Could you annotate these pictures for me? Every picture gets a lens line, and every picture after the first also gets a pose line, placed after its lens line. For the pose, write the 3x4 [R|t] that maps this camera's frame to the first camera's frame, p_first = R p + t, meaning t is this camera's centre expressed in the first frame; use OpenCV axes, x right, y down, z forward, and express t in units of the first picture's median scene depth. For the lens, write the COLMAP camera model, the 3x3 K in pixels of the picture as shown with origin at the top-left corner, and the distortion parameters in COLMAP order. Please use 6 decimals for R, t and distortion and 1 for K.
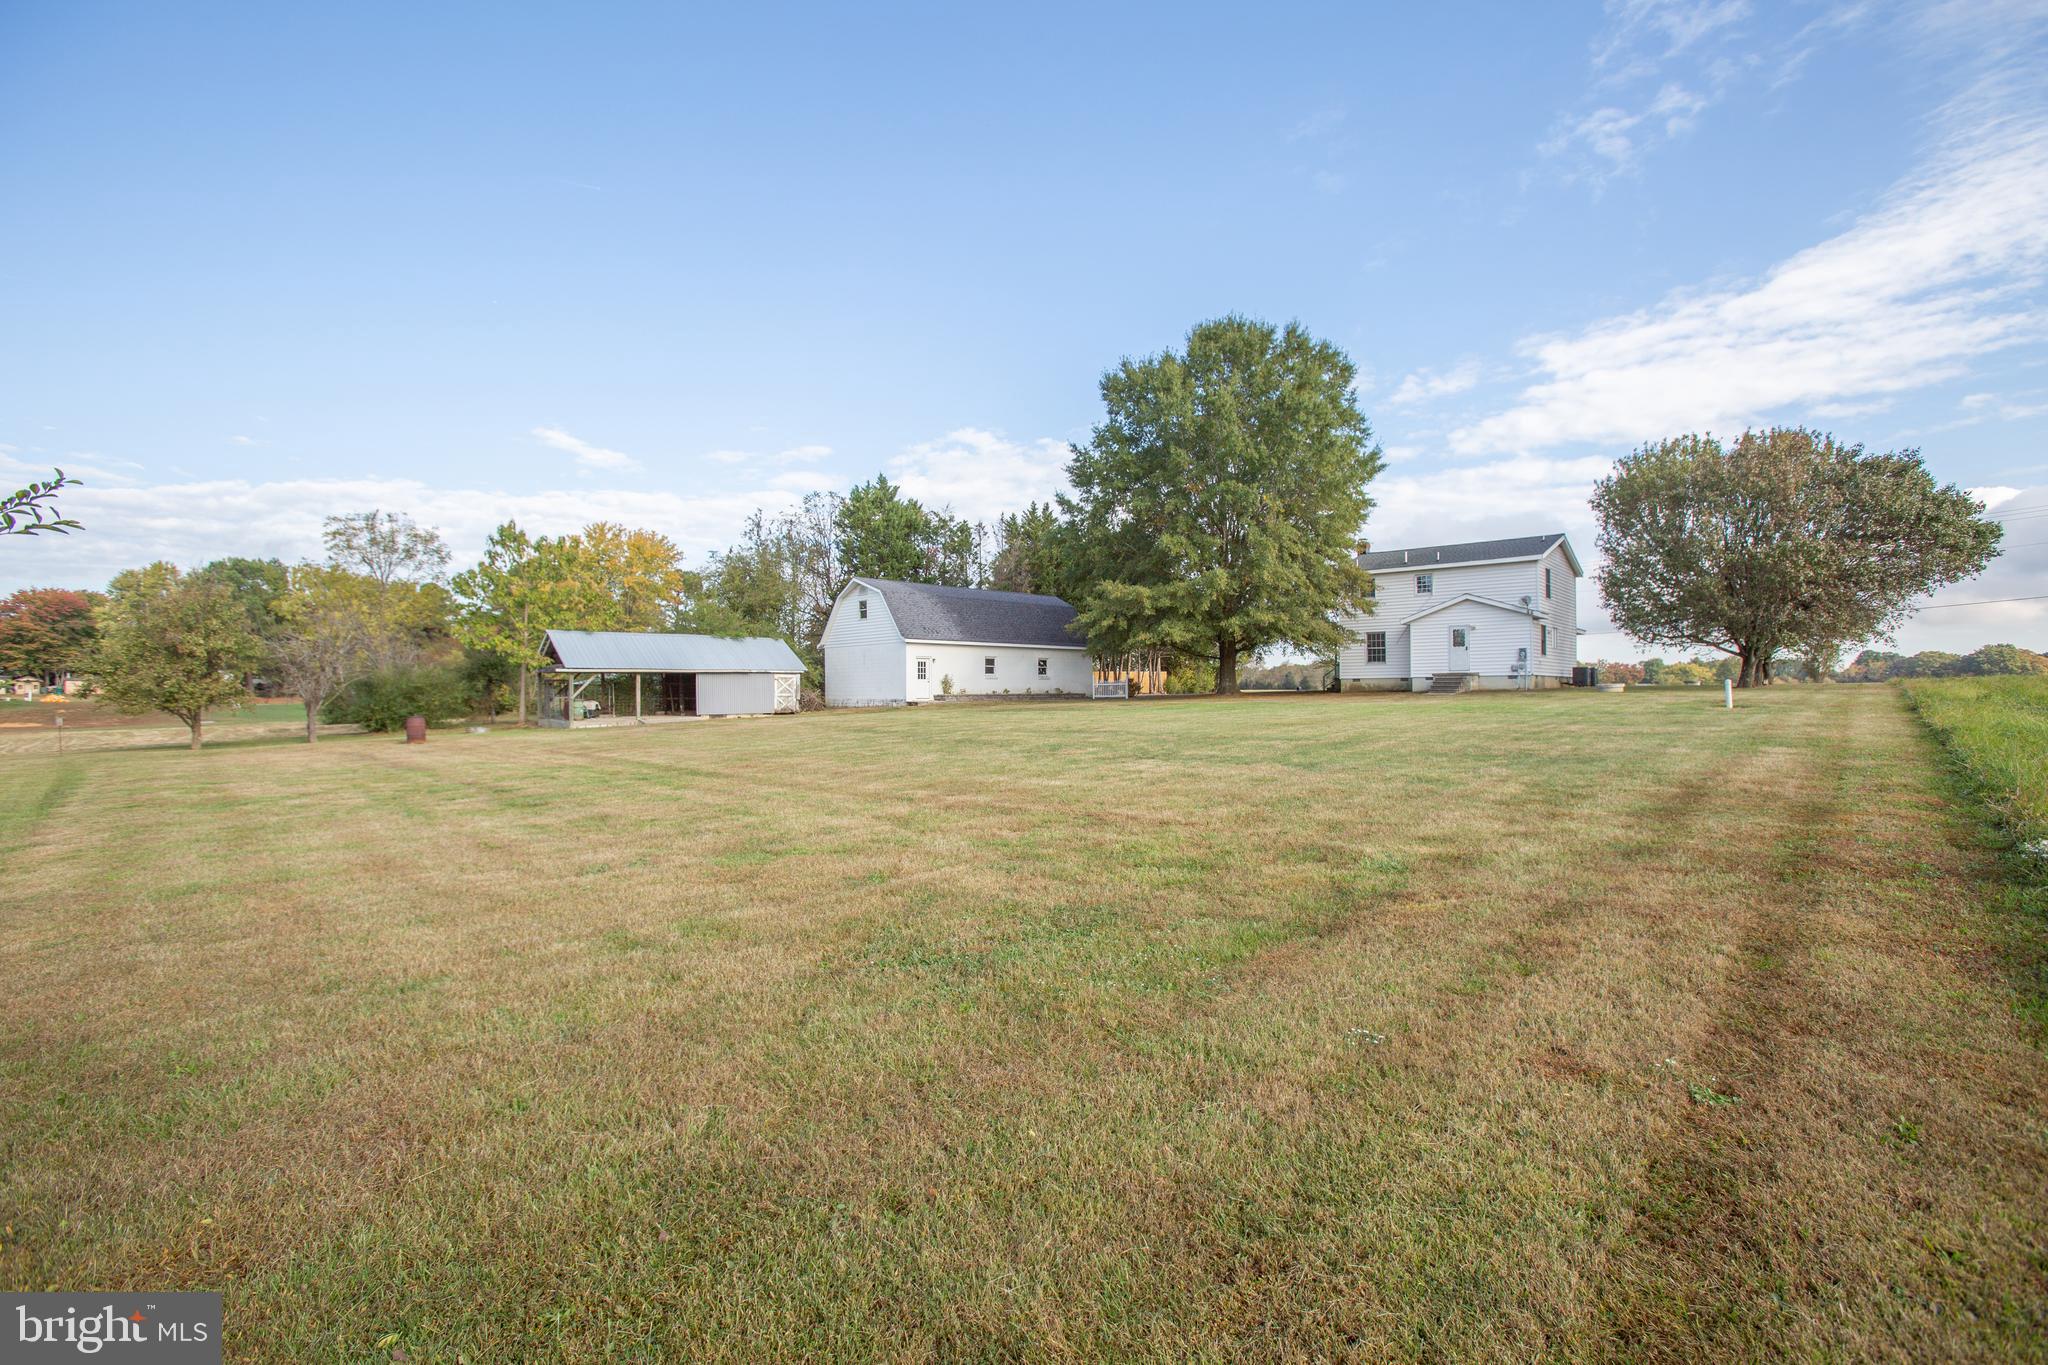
lens RADIAL K [[986.7, 0, 1012.4], [0, 986.7, 699.0], [0, 0, 1]] dist [-0.022356, 0.013006]
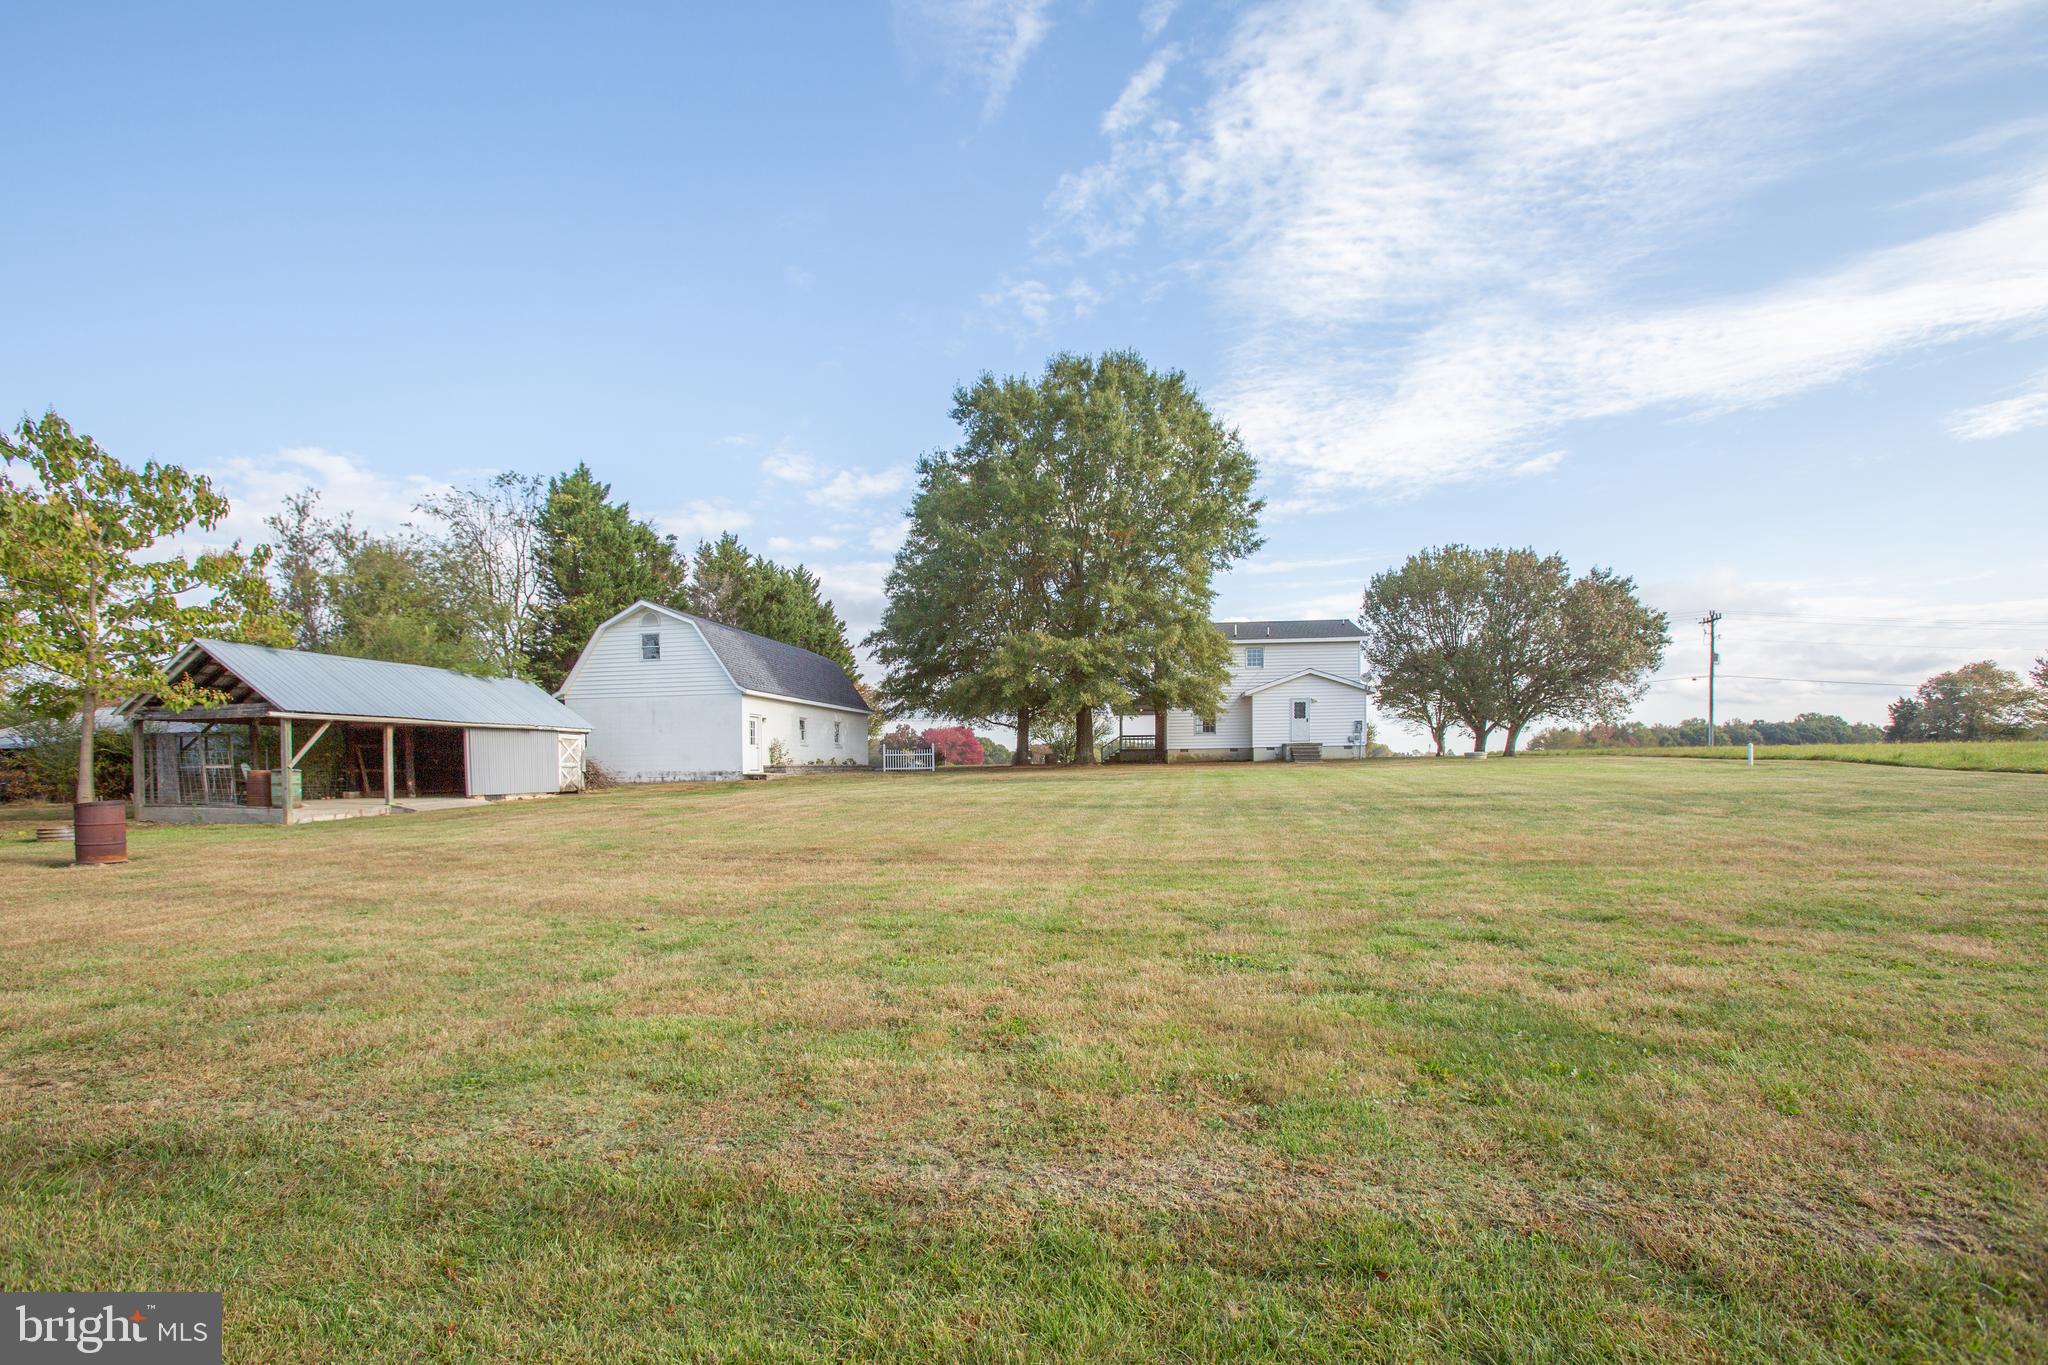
lens RADIAL K [[986.7, 0, 1020.0], [0, 986.7, 685.9], [0, 0, 1]] dist [-0.022356, 0.013006]
pose [[0.818936, 0.045836, 0.572052, -0.330502], [0.006744, 0.995968, -0.089457, 0.003910], [-0.573845, 0.077118, 0.815325, 0.256782]]
